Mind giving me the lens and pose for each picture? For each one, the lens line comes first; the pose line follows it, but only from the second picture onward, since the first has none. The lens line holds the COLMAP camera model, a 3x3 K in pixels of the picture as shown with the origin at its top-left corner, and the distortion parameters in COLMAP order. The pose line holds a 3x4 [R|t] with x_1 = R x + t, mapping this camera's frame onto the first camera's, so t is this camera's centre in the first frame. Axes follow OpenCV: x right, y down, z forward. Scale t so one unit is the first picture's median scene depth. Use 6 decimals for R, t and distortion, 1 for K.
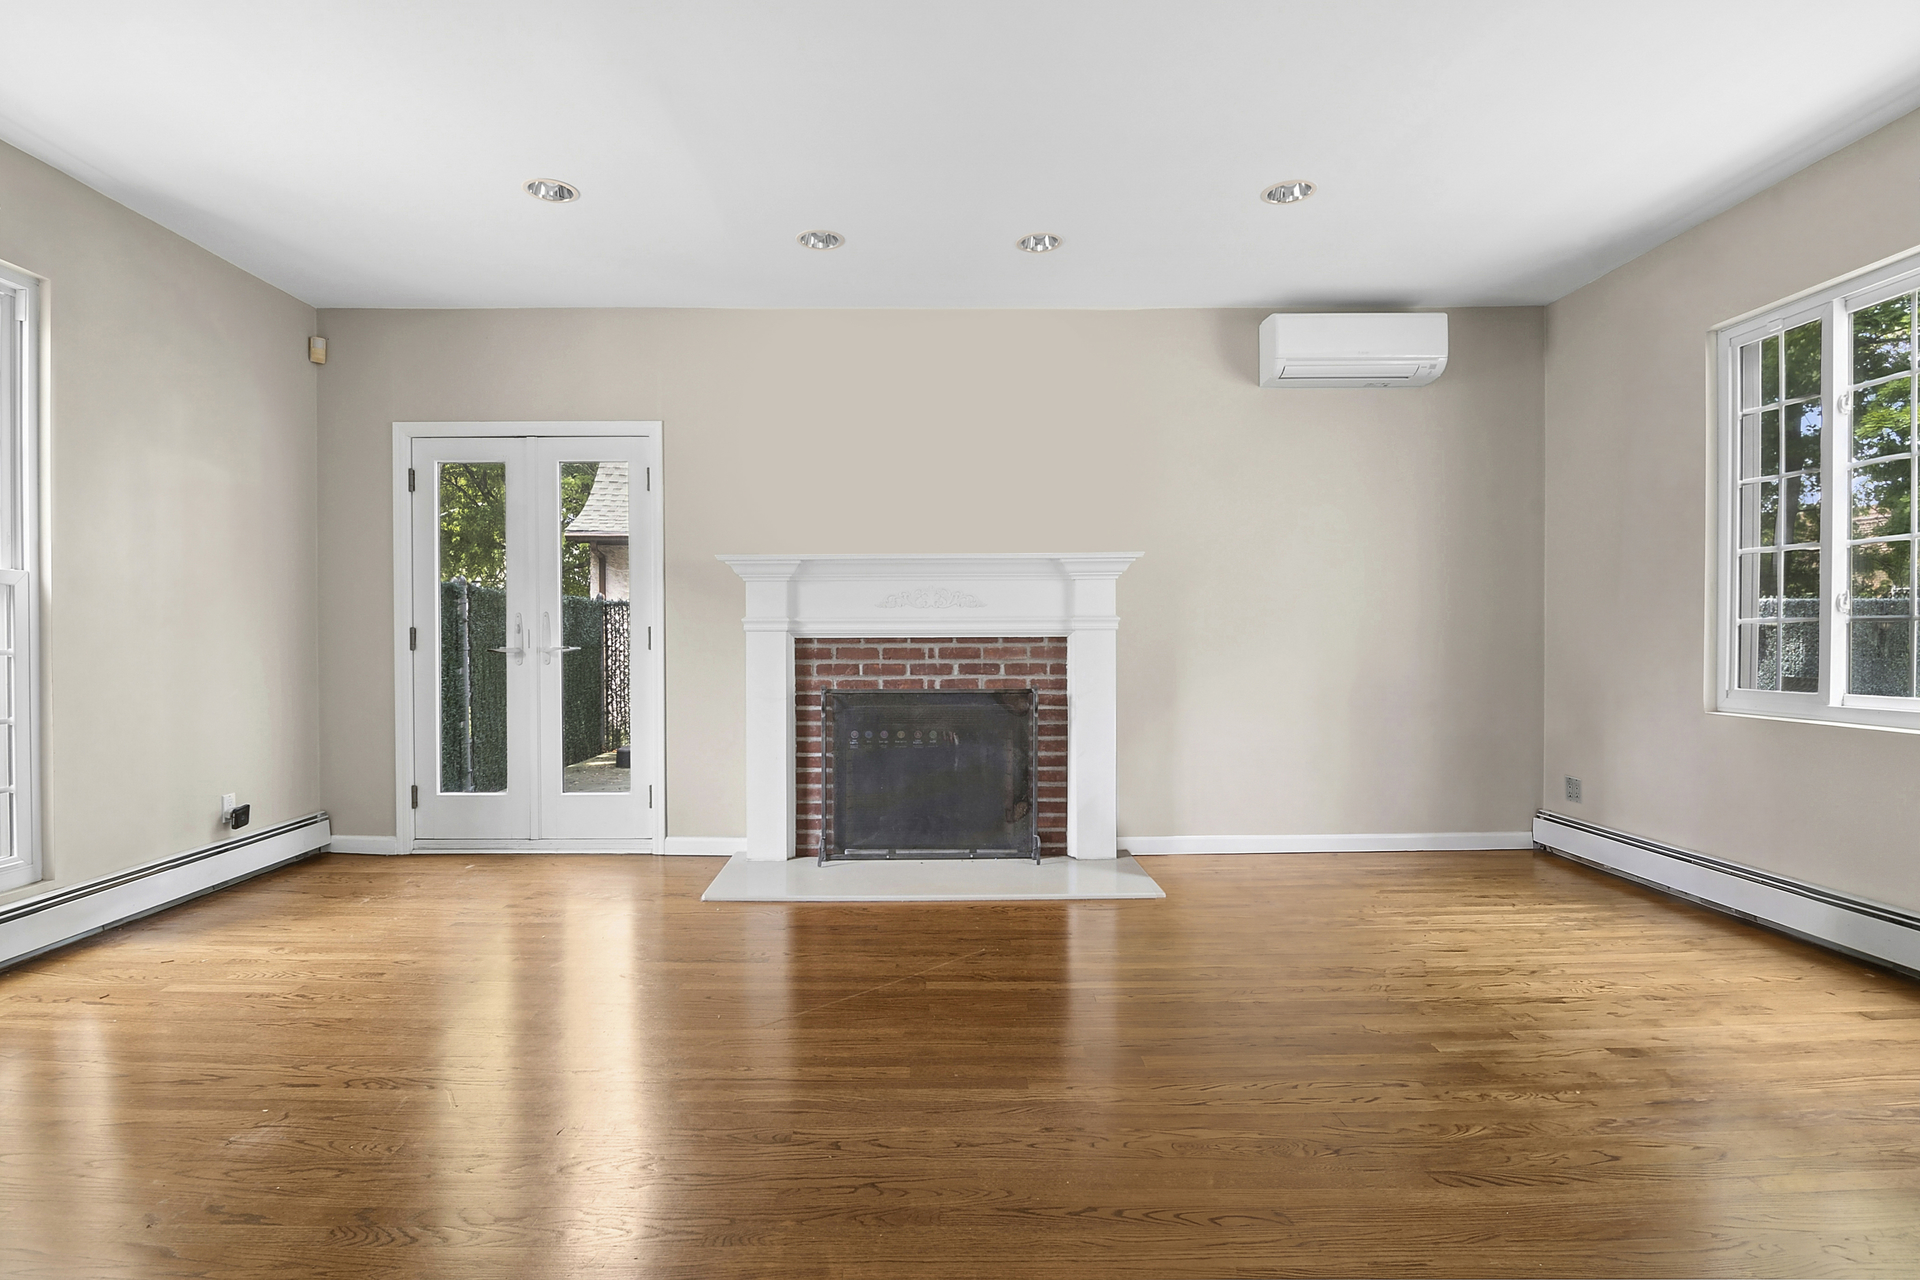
lens RADIAL K [[920.1, 0, 959.2], [0, 920.1, 627.3], [0, 0, 1]] dist [-0.001487, -0.000038]
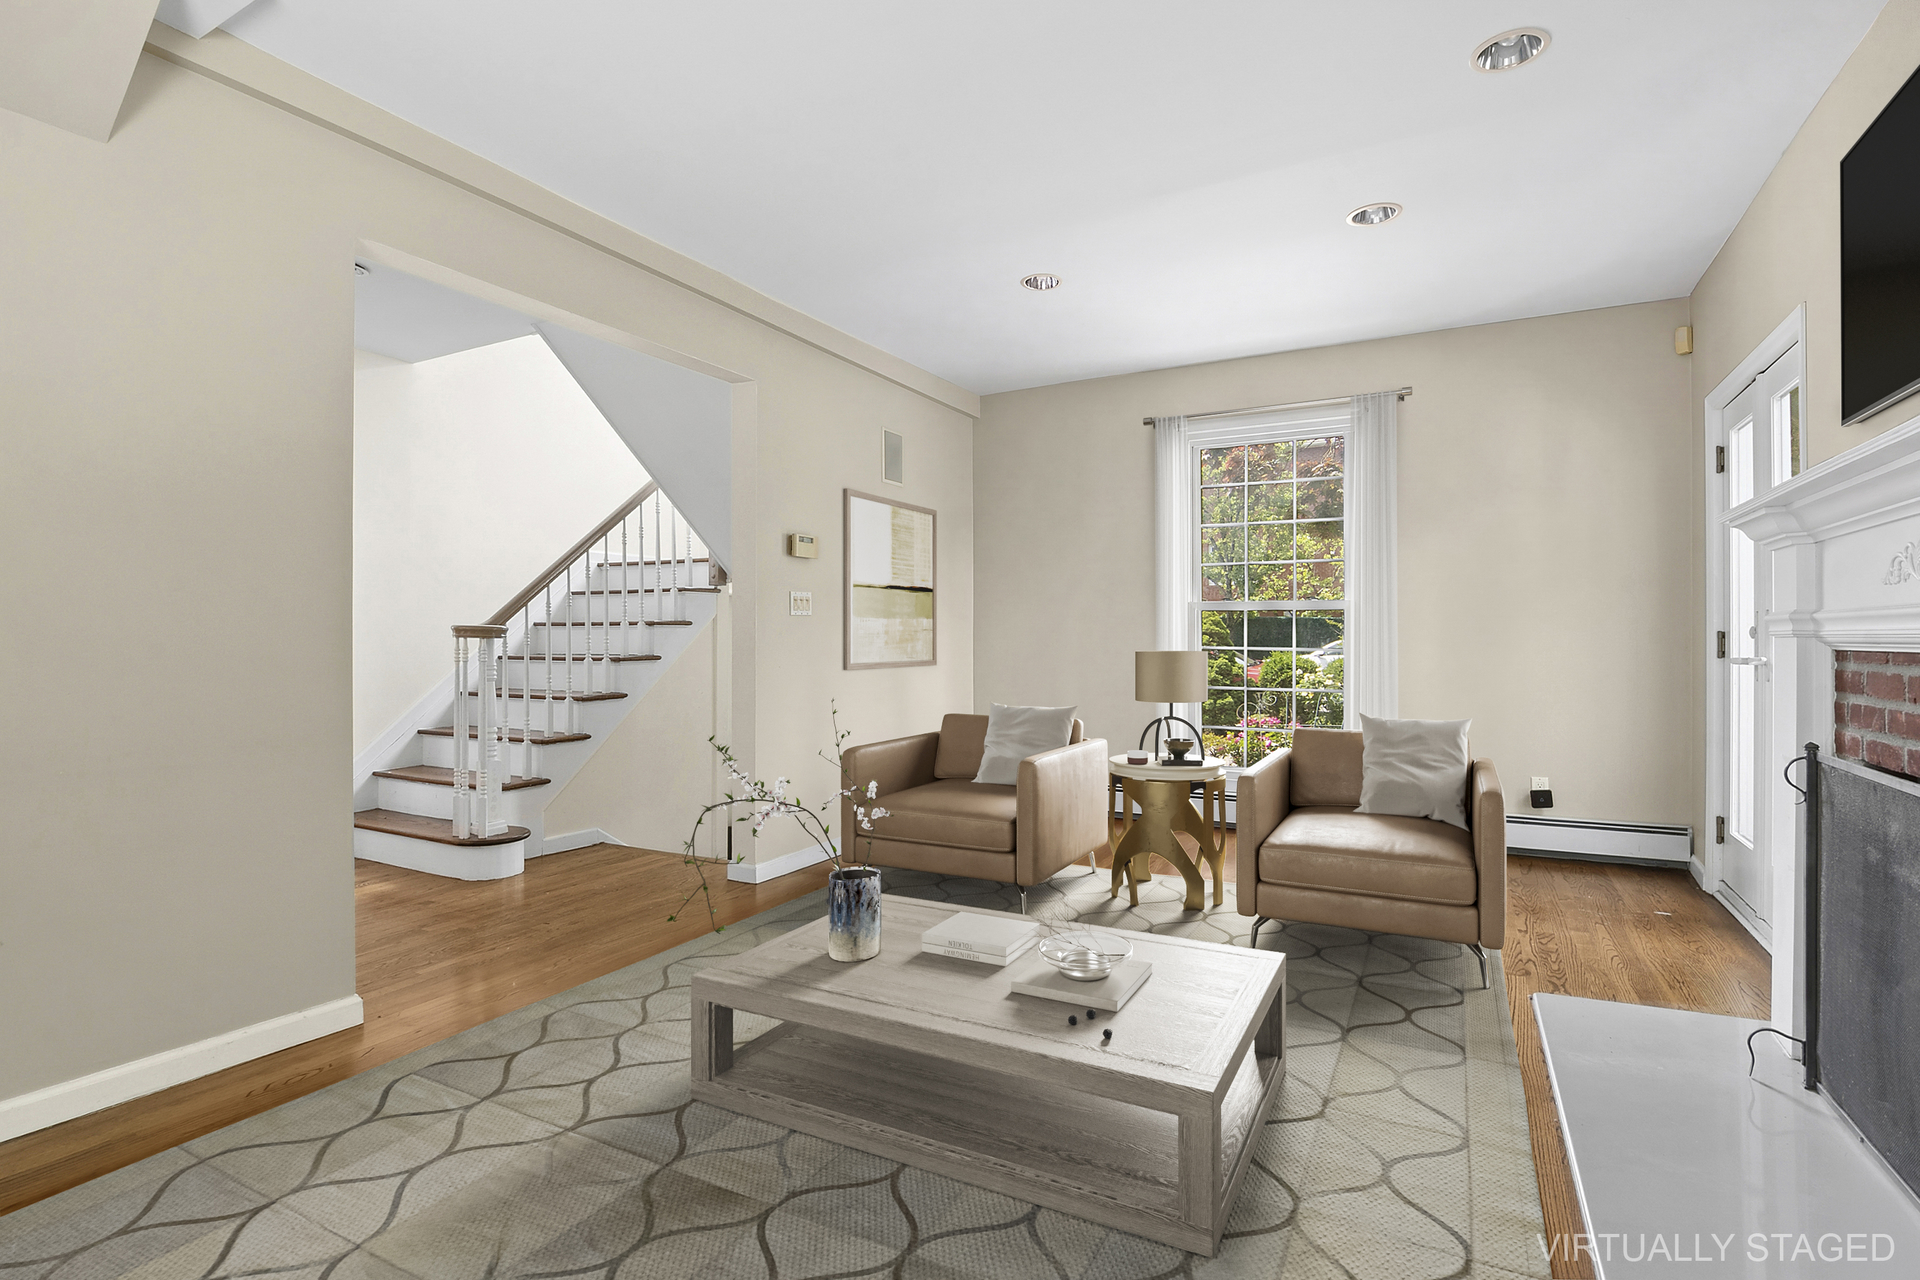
lens RADIAL K [[920.1, 0, 959.2], [0, 920.1, 627.3], [0, 0, 1]] dist [-0.001487, -0.000038]
pose [[-0.484277, -0.007538, -0.874882, 0.495735], [-0.009183, 0.999952, -0.003532, 0.005400], [0.874866, 0.006324, -0.484323, 0.814771]]
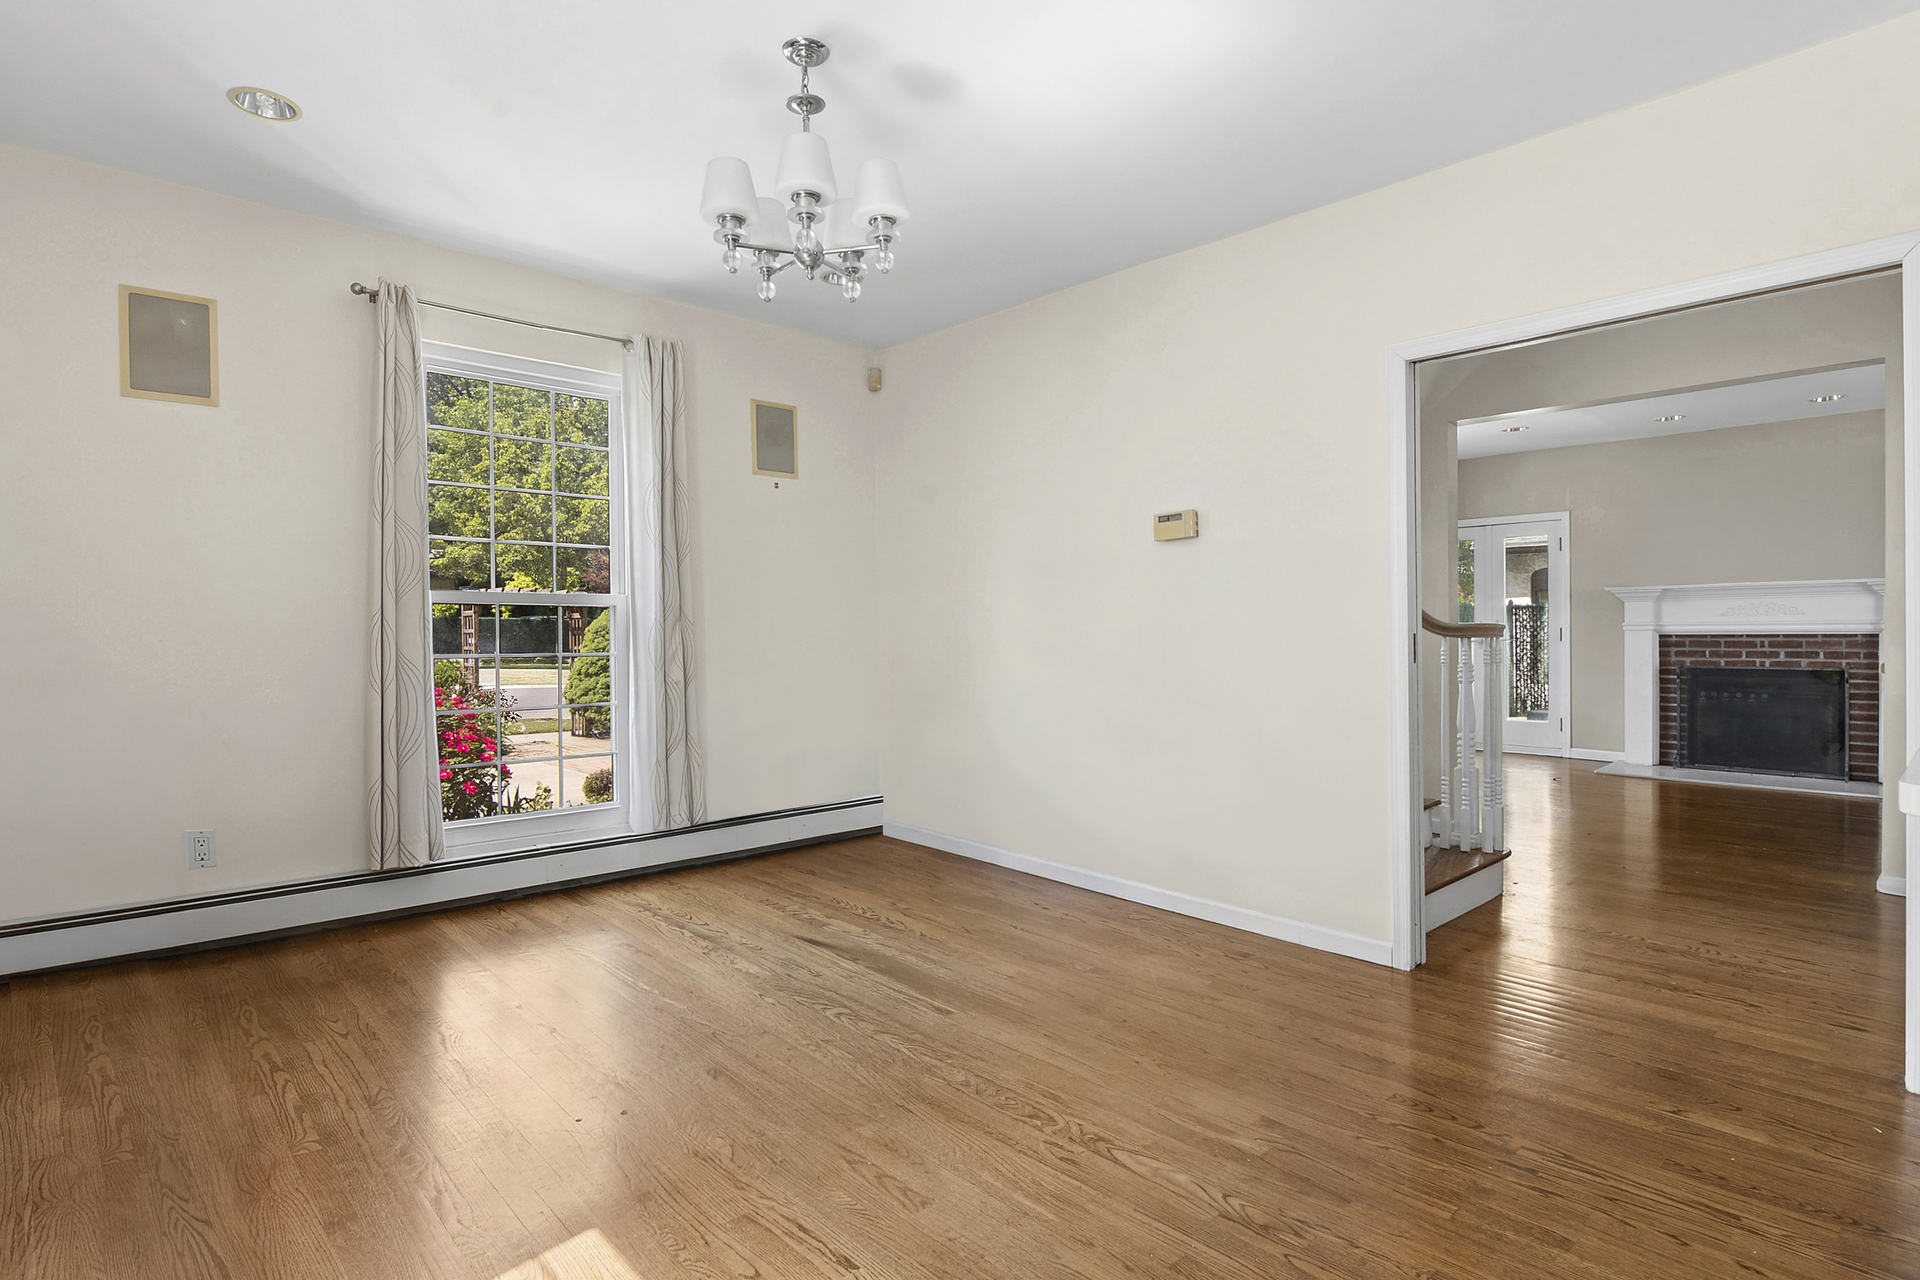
lens RADIAL K [[992.3, 0, 960.0], [0, 992.3, 640.0], [0, 0, 1]] dist [-0.002550, -0.001840]
pose [[0.670548, 0.004841, -0.741850, 0.304384], [0.012057, 0.999776, 0.017423, -0.024931], [0.741768, -0.020627, 0.670339, -1.145593]]
